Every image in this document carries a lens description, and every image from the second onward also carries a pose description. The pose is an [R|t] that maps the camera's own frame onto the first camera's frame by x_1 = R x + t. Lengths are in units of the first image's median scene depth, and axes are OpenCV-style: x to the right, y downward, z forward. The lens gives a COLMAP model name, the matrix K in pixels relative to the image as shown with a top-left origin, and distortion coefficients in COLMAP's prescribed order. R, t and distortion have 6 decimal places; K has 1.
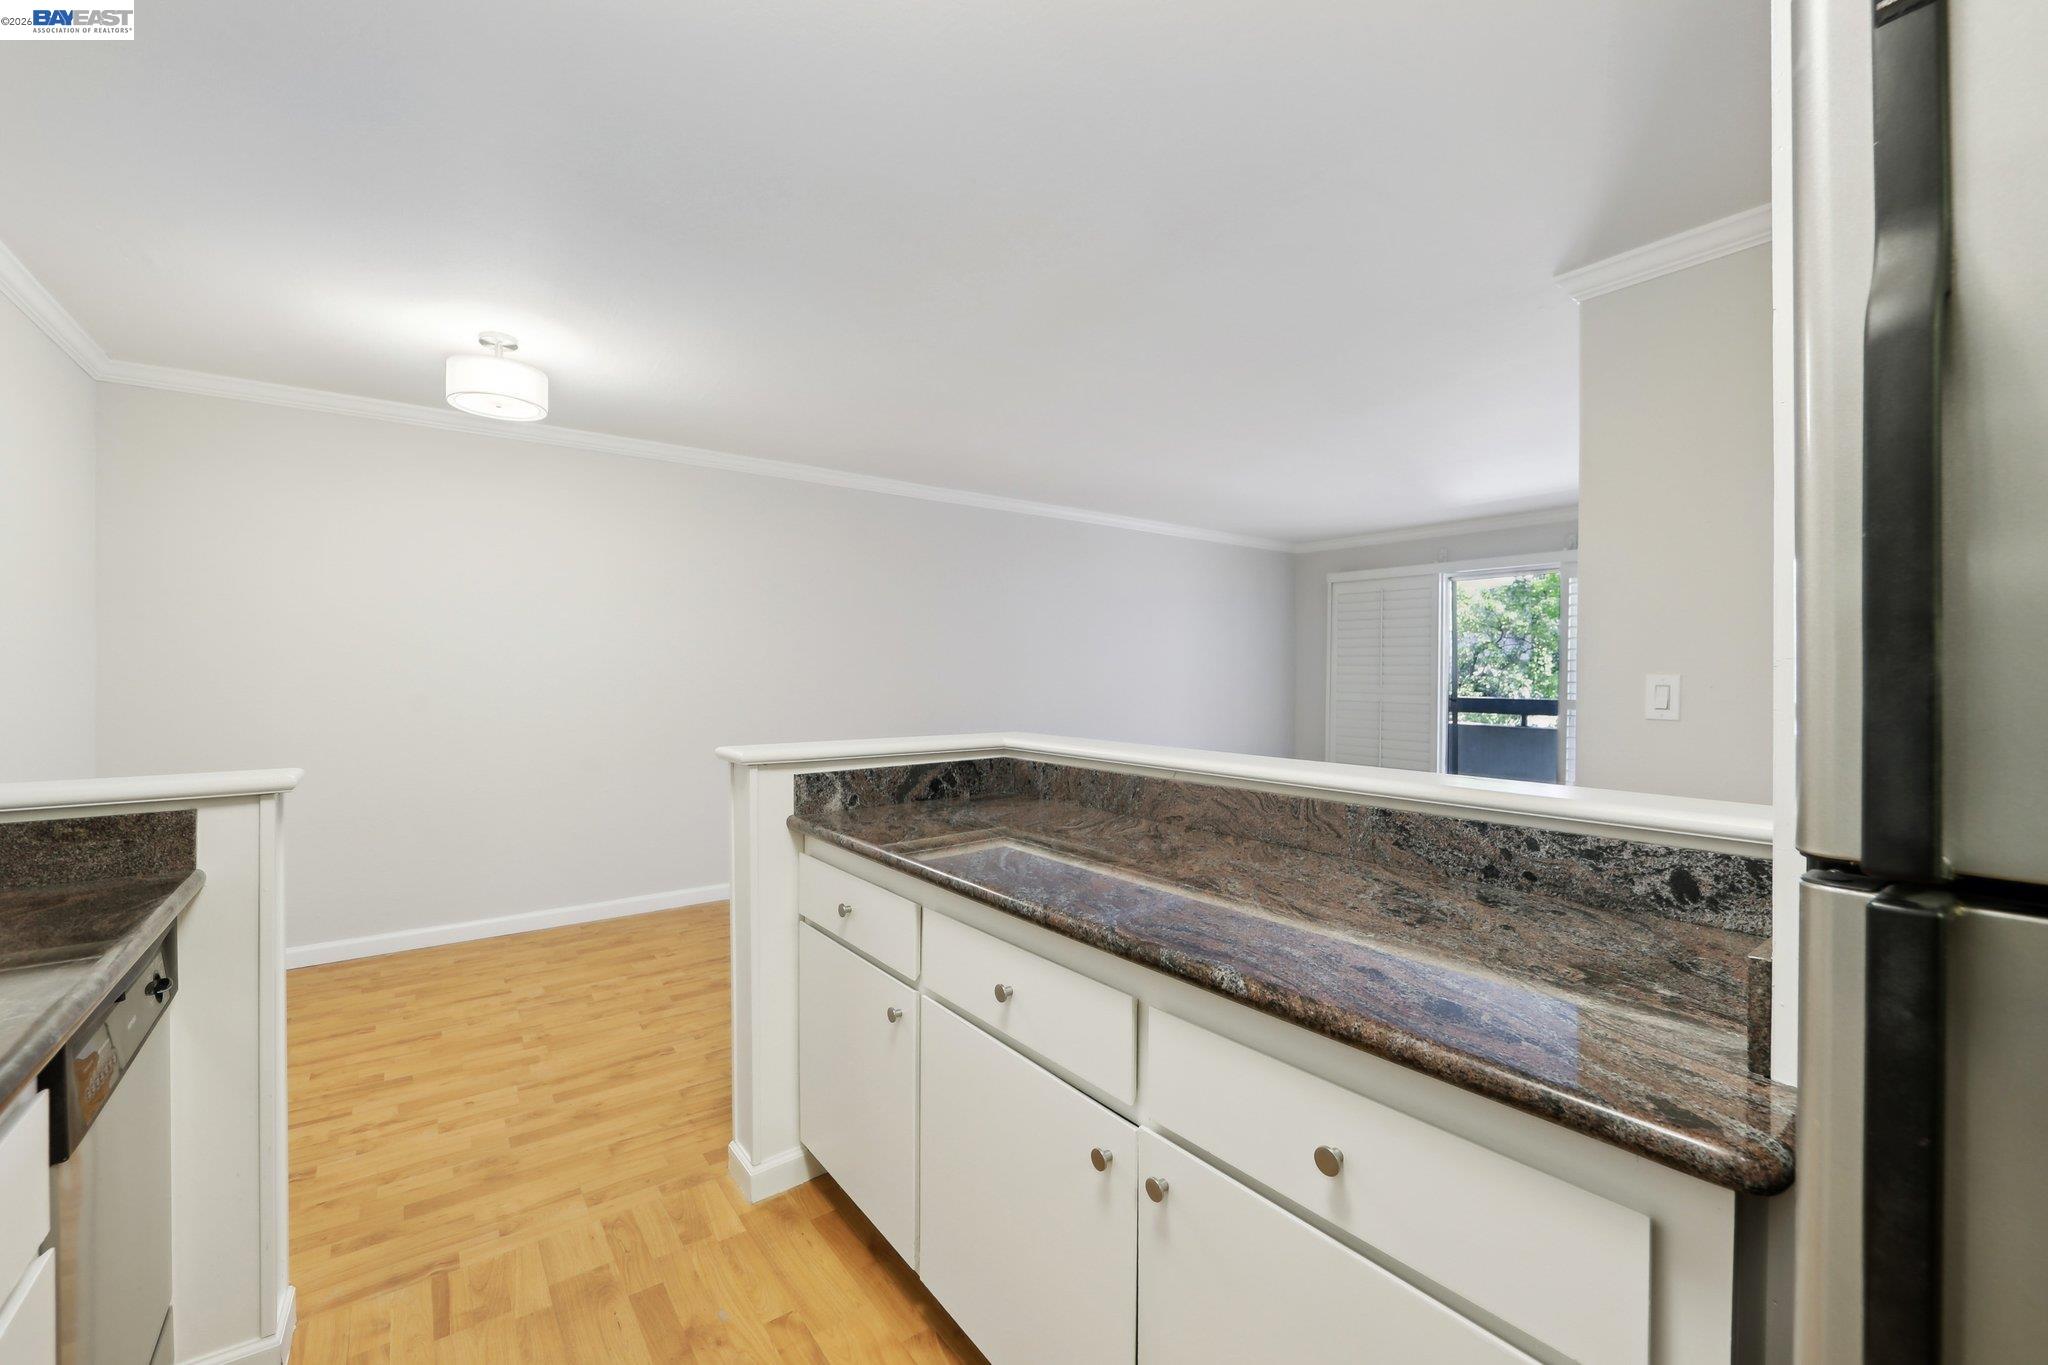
lens RADIAL K [[824.5, 0, 1026.4], [0, 824.5, 675.7], [0, 0, 1]] dist [-0.012657, 0.001224]
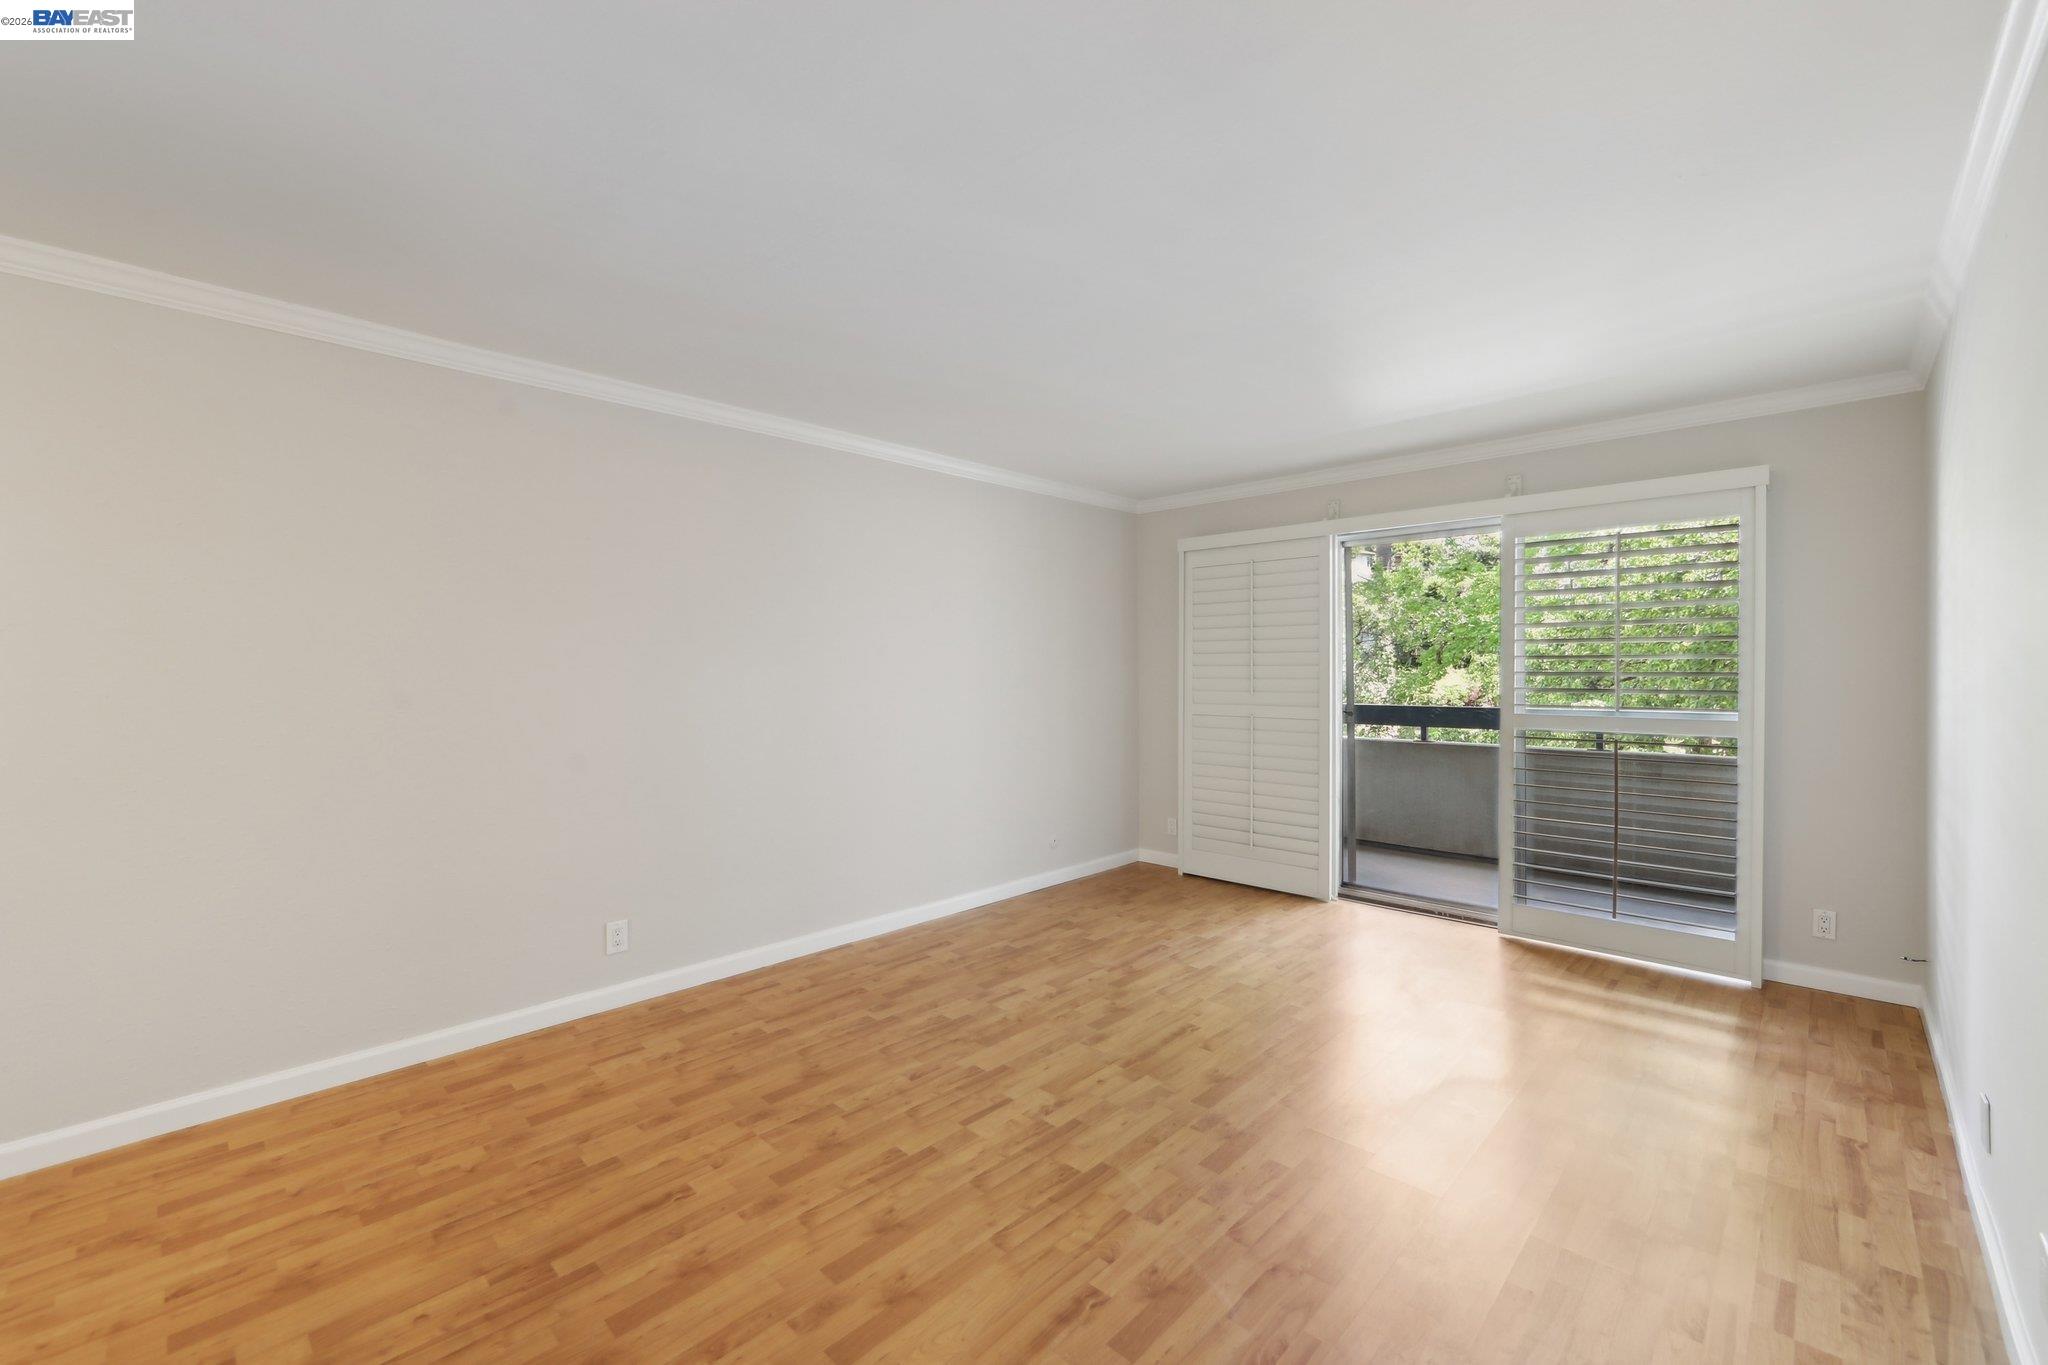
lens RADIAL K [[846.3, 0, 1017.3], [0, 846.3, 677.6], [0, 0, 1]] dist [-0.000374, 0.000223]
pose [[0.988309, -0.012600, 0.151943, 0.412943], [0.012065, 0.999917, 0.004442, -0.029397], [-0.151987, -0.002557, 0.988379, 1.061484]]
